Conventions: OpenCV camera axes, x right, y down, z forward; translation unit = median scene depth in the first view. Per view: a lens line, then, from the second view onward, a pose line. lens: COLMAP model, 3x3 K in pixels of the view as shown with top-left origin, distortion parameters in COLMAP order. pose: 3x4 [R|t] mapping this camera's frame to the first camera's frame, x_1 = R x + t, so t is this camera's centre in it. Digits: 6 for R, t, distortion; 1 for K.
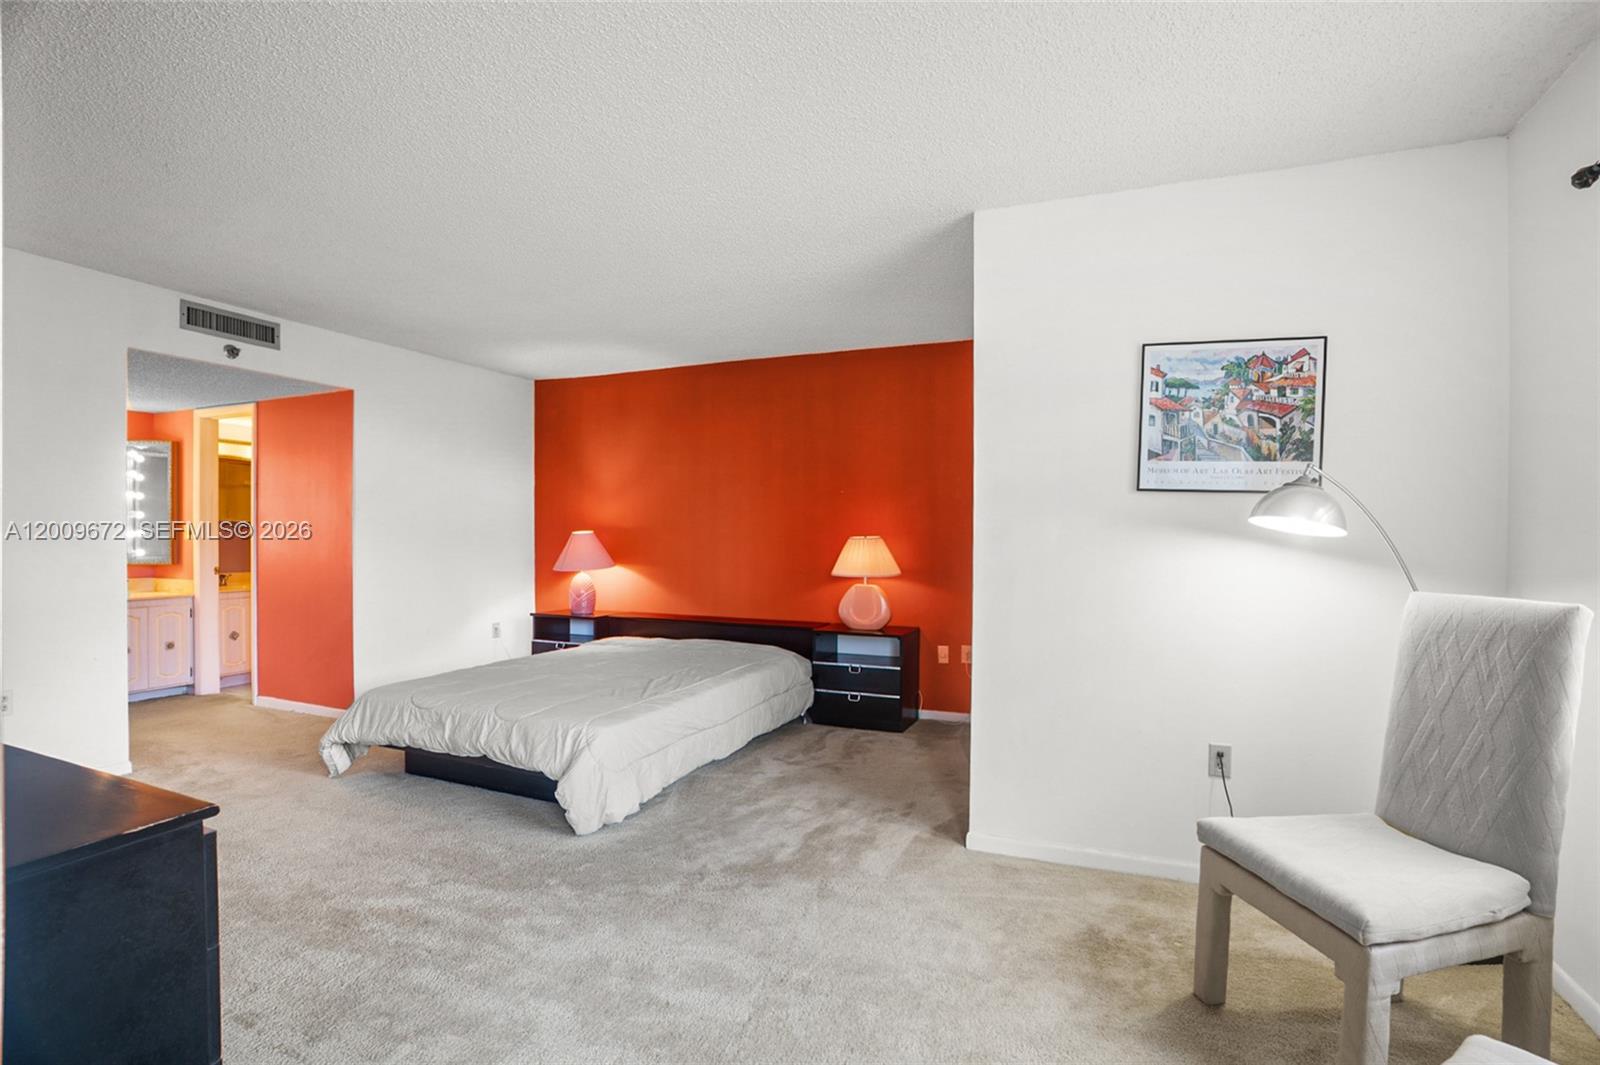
lens RADIAL K [[739.4, 0, 800.0], [0, 739.4, 532.5], [0, 0, 1]] dist [-0.066933, 0.000064]
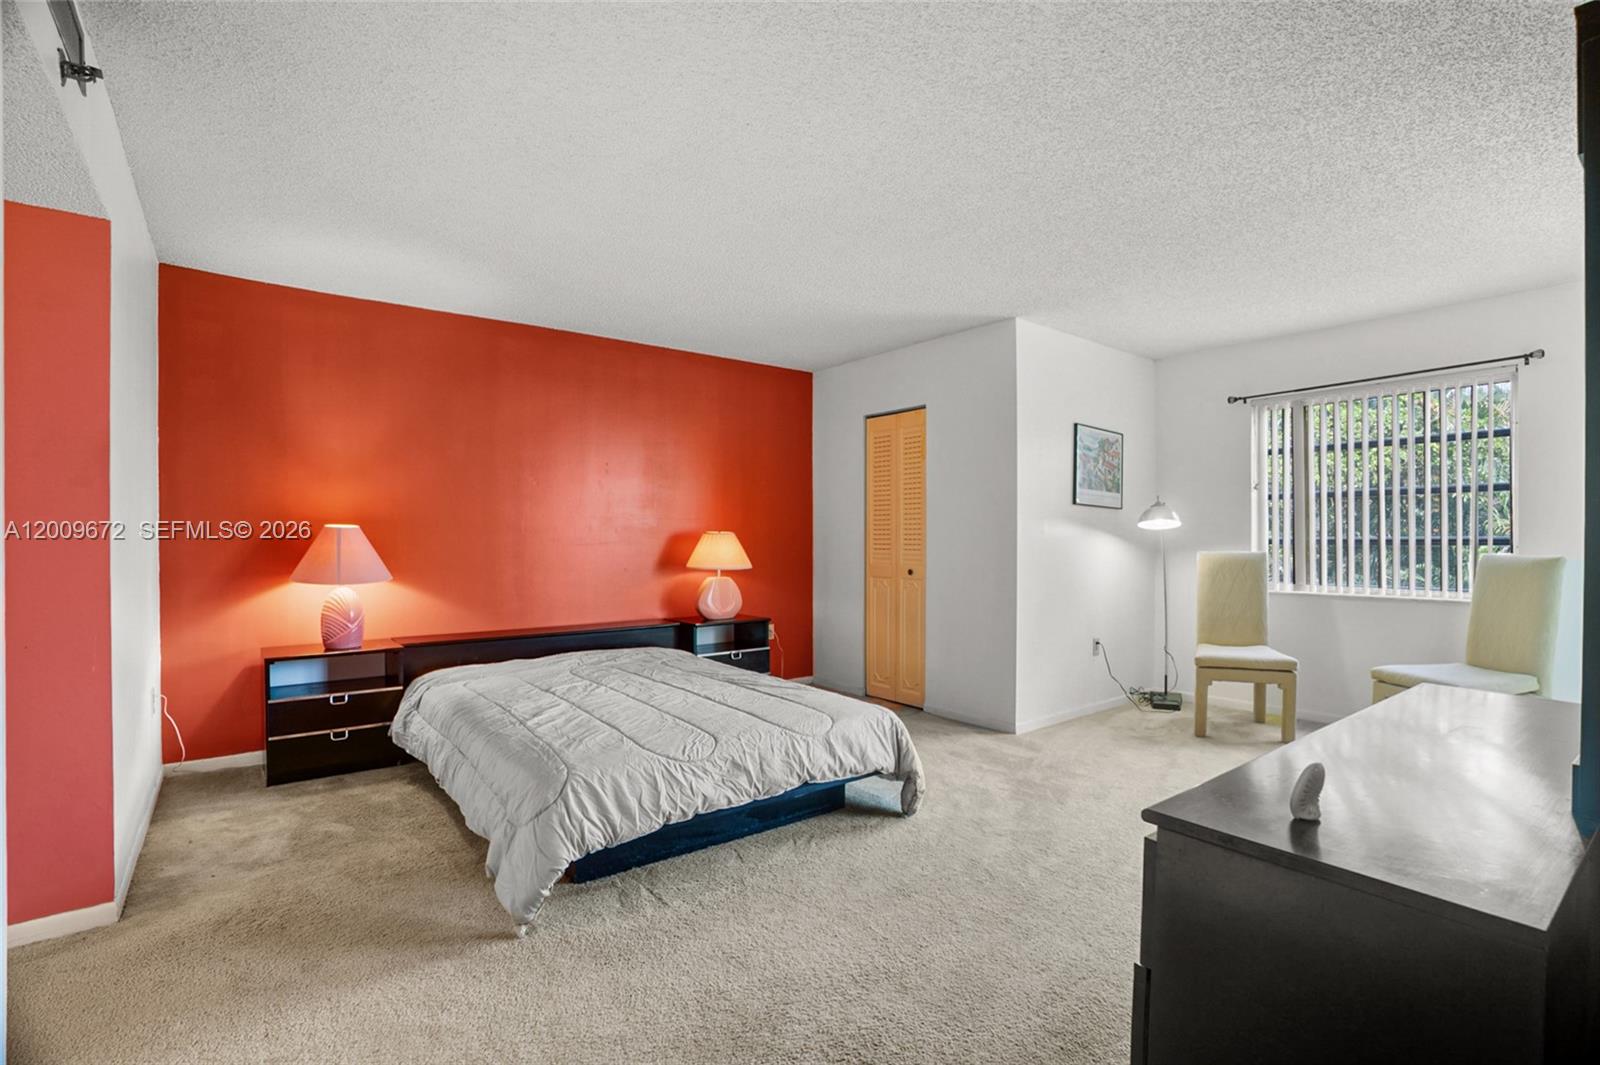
lens RADIAL K [[739.4, 0, 800.0], [0, 739.4, 532.5], [0, 0, 1]] dist [-0.066933, 0.000064]
pose [[0.488116, 0.002158, 0.872776, -1.475676], [0.000503, 0.999996, -0.002754, 0.017810], [-0.872779, 0.001783, 0.488113, 0.722060]]
